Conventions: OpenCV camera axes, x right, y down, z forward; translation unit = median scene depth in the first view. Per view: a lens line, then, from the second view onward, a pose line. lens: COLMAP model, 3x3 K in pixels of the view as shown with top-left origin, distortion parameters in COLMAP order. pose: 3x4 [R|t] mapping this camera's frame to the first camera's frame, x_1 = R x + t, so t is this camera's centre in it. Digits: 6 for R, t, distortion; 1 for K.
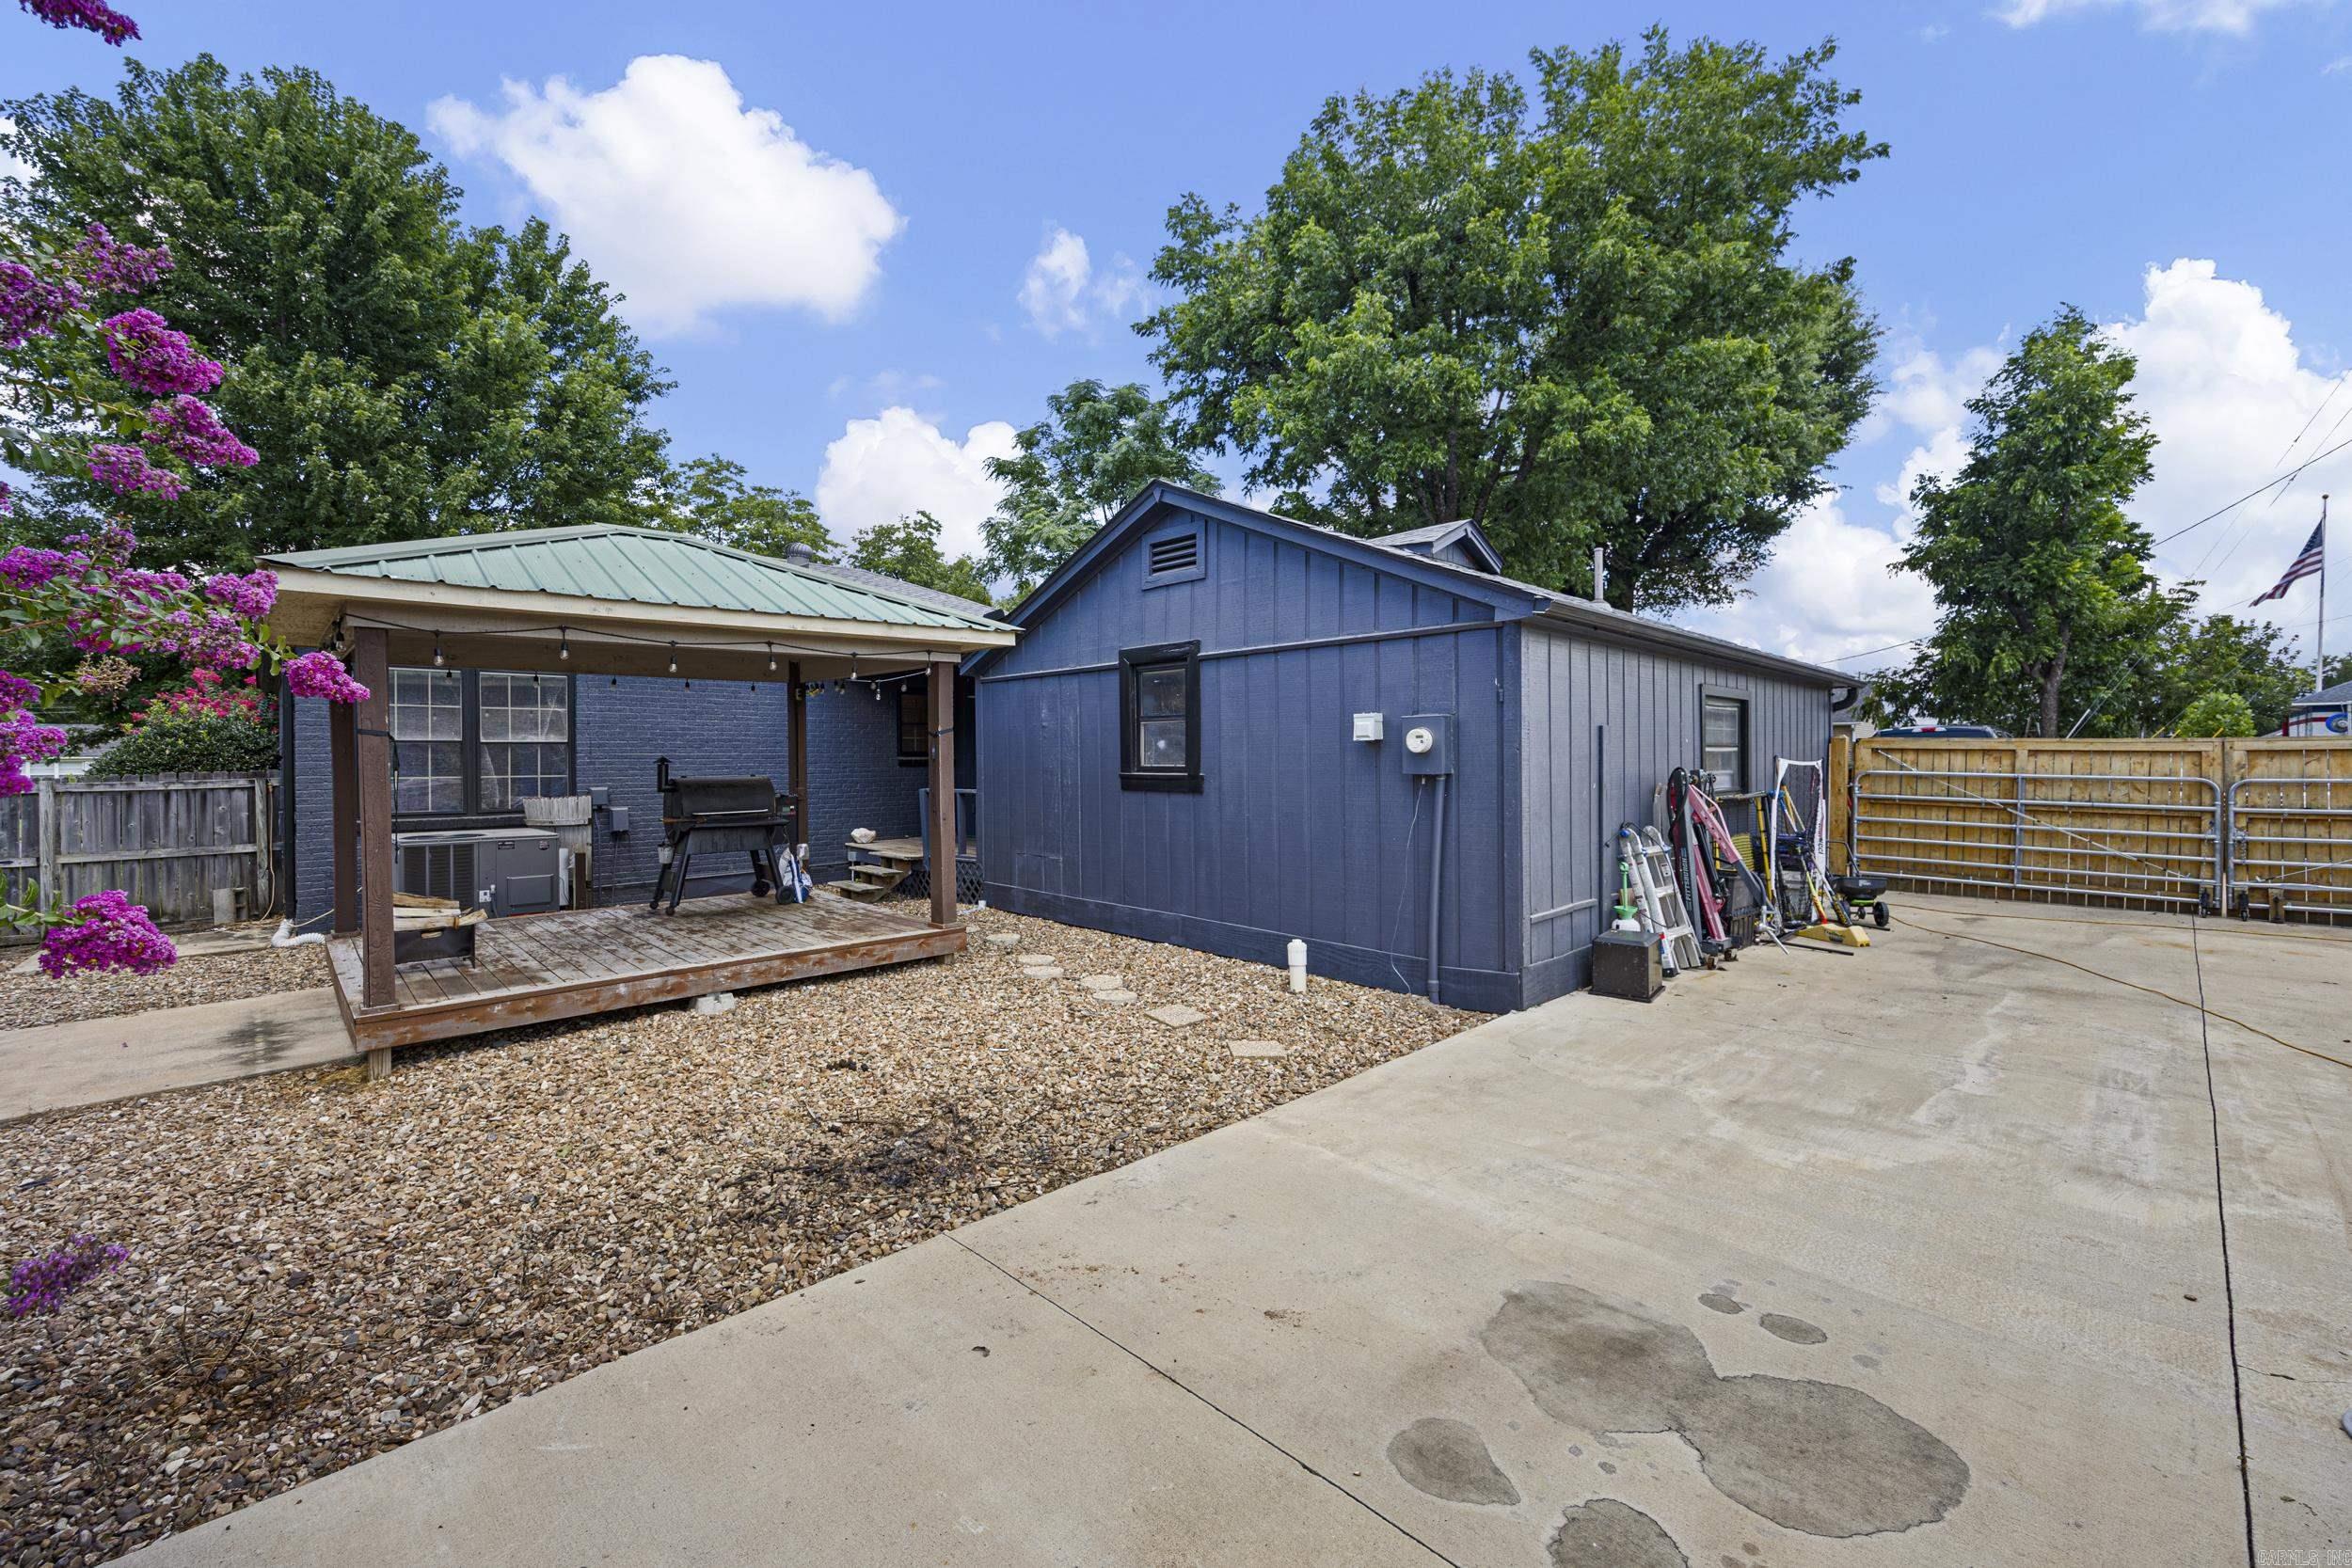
lens RADIAL K [[964.9, 0, 1176.0], [0, 964.9, 784.0], [0, 0, 1]] dist [-0.000319, -0.000244]
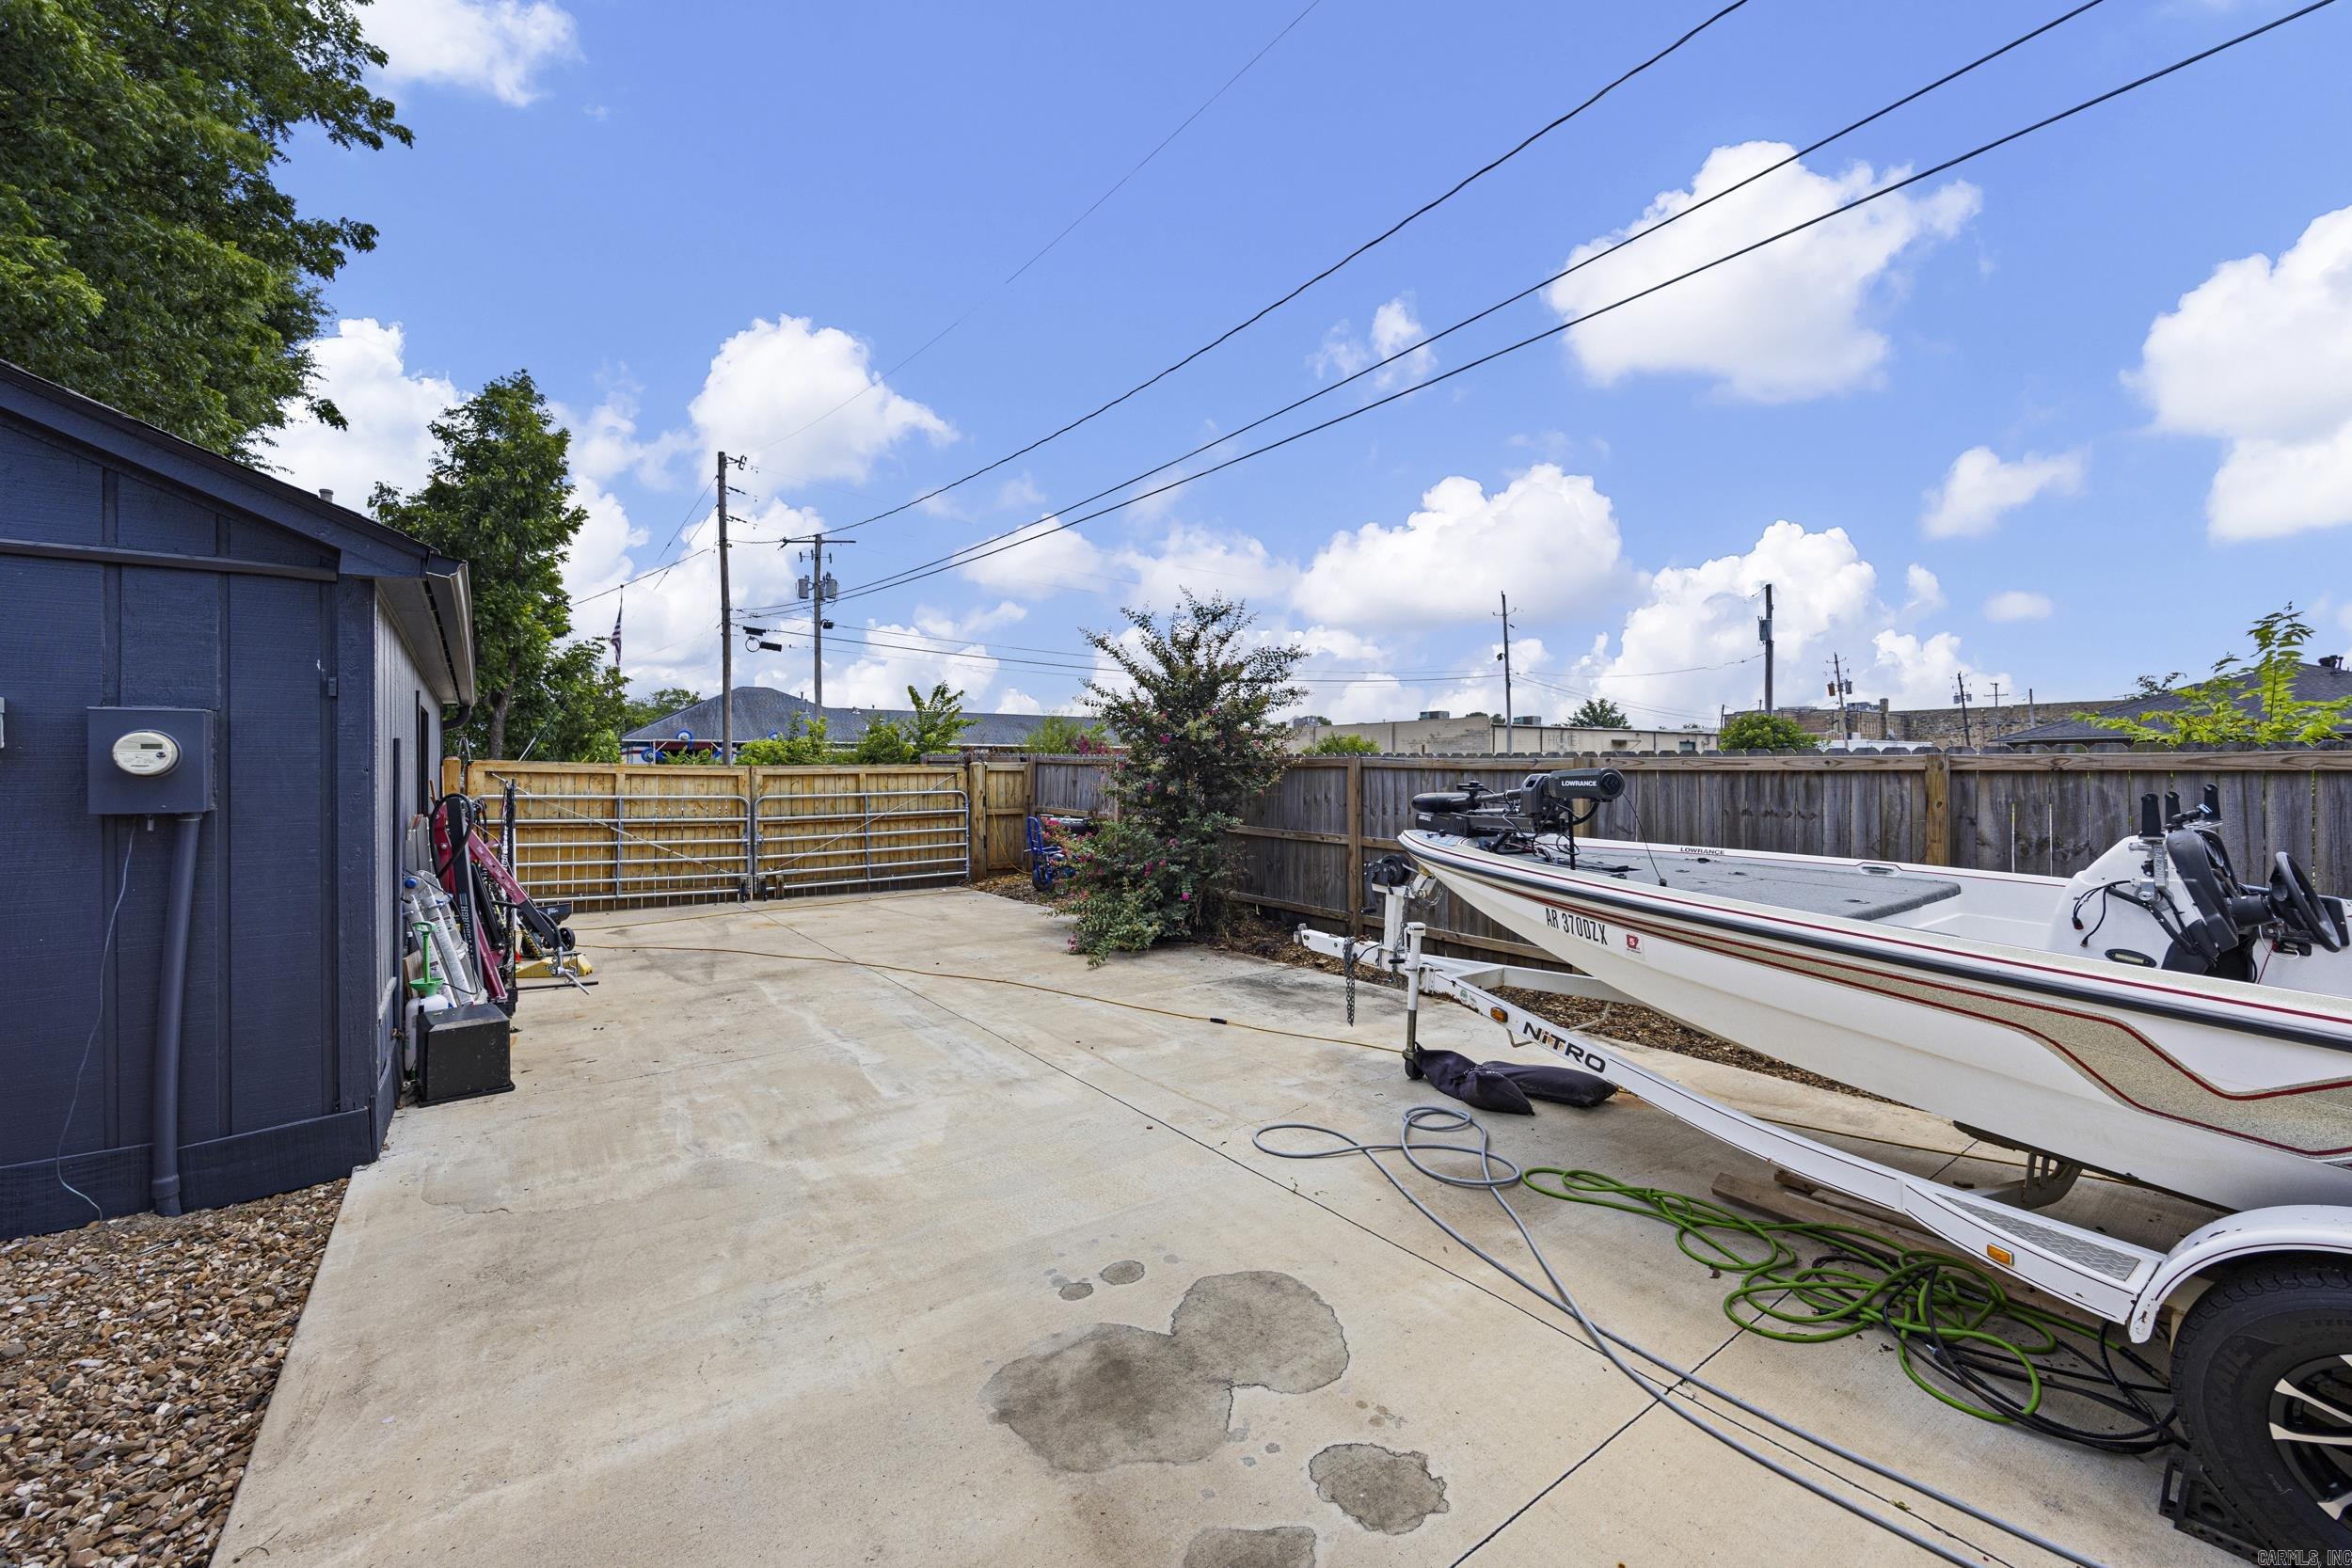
lens RADIAL K [[964.9, 0, 1176.0], [0, 964.9, 784.0], [0, 0, 1]] dist [-0.000319, -0.000244]
pose [[0.124536, -0.005754, 0.992198, -0.240242], [0.029484, 0.999563, 0.002096, -0.011656], [-0.991777, 0.028993, 0.124651, 0.369364]]
